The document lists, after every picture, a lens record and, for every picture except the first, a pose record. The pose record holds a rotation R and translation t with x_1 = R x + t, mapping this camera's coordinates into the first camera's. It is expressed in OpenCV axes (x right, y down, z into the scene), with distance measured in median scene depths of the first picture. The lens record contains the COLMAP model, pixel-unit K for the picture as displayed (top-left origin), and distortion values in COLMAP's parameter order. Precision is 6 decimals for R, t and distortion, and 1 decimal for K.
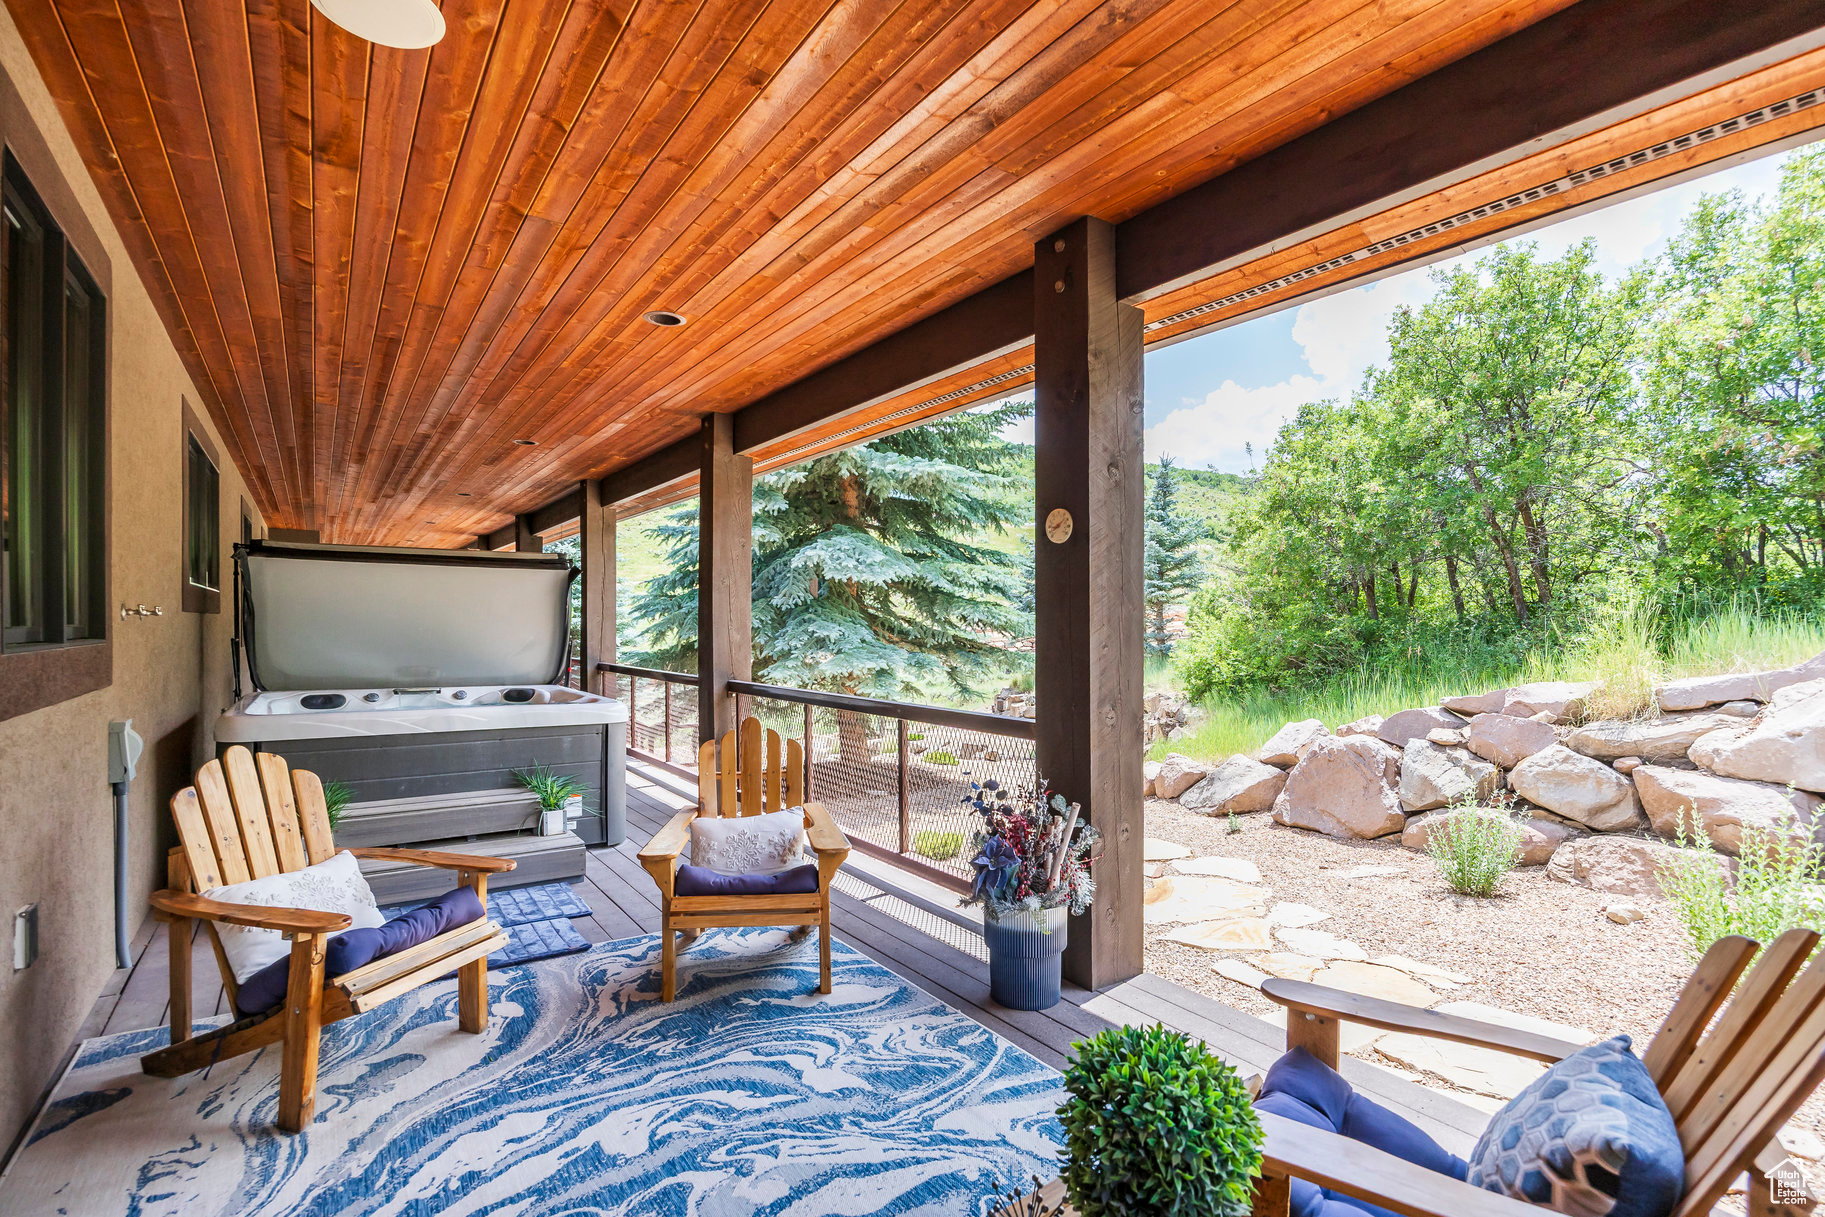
lens RADIAL K [[893.5, 0, 912.8], [0, 893.5, 608.5], [0, 0, 1]] dist [-0.018157, 0.000698]
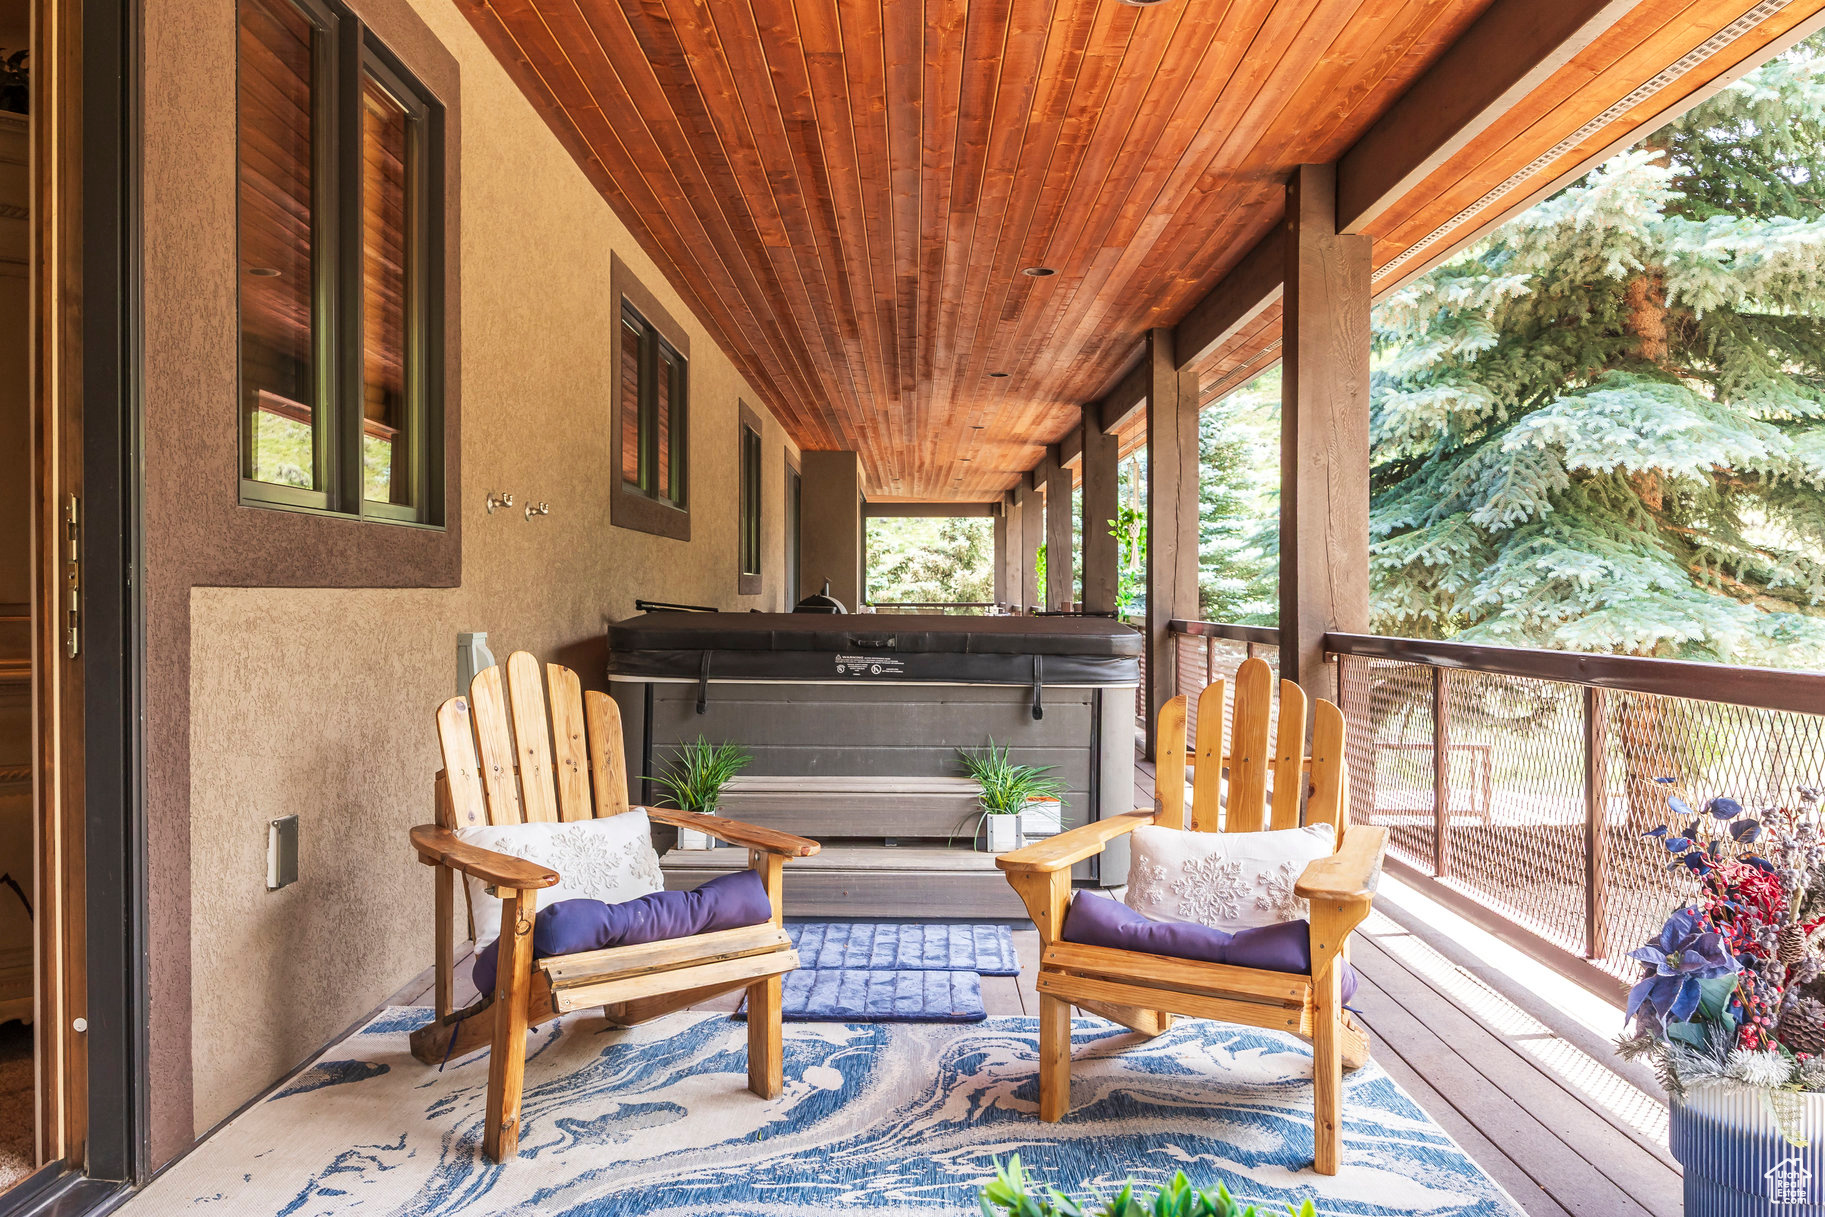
lens RADIAL K [[1412.9, 0, 917.1], [0, 1412.9, 605.1], [0, 0, 1]] dist [-0.012495, 0.003706]
pose [[0.804495, 0.000291, -0.593960, 0.184445], [0.001904, 0.999993, 0.003069, 0.093553], [0.593957, -0.003600, 0.804489, 0.191463]]
